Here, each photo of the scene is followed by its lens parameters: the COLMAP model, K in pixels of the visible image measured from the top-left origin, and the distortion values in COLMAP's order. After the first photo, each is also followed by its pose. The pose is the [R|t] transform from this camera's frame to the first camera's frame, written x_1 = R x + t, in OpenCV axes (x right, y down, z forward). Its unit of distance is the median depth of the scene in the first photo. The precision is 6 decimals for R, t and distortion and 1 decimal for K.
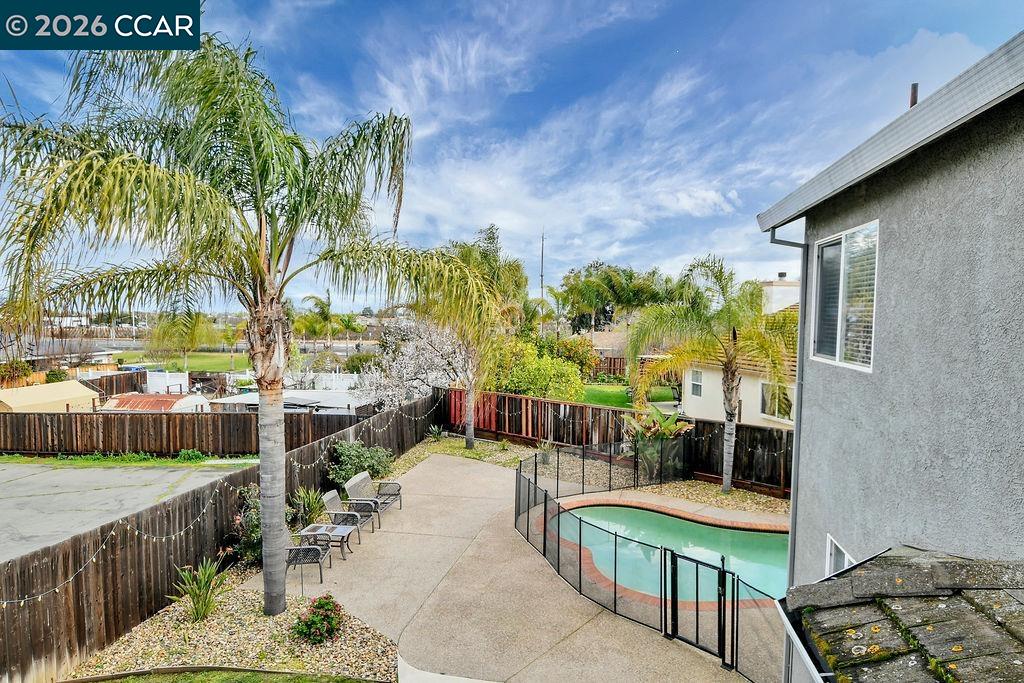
lens RADIAL K [[600.7, 0, 521.4], [0, 600.7, 347.7], [0, 0, 1]] dist [-0.013227, 0.002628]
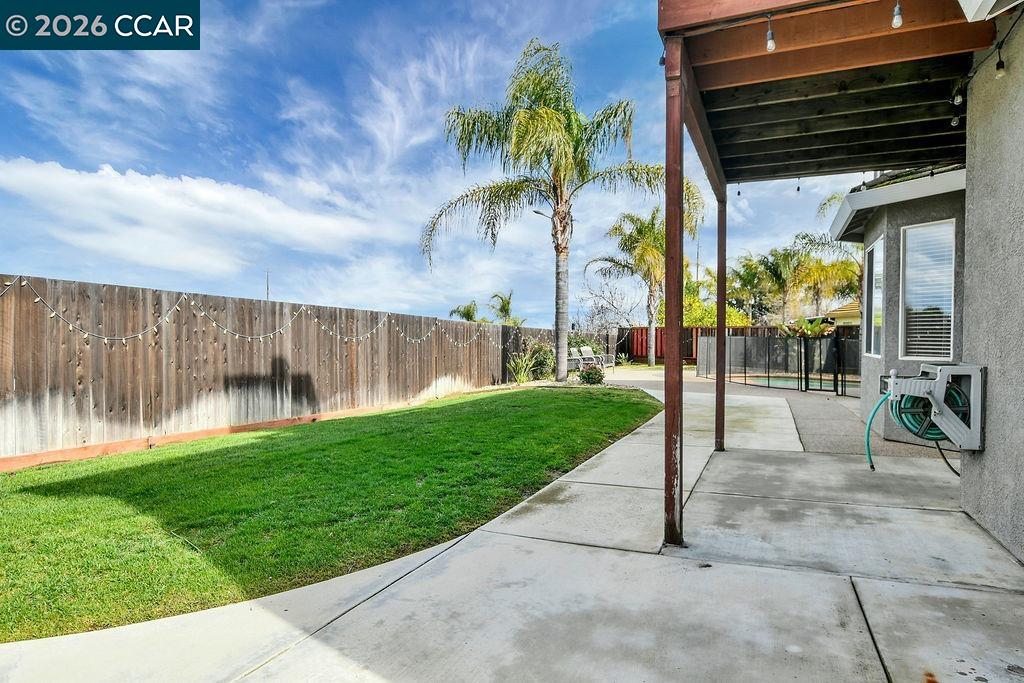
lens RADIAL K [[600.7, 0, 521.4], [0, 600.7, 347.7], [0, 0, 1]] dist [-0.013227, 0.002628]
pose [[0.970412, 0.003832, -0.241427, -0.107121], [-0.014068, 0.999073, -0.040690, 0.441460], [0.241047, 0.042883, 0.969566, -0.788549]]
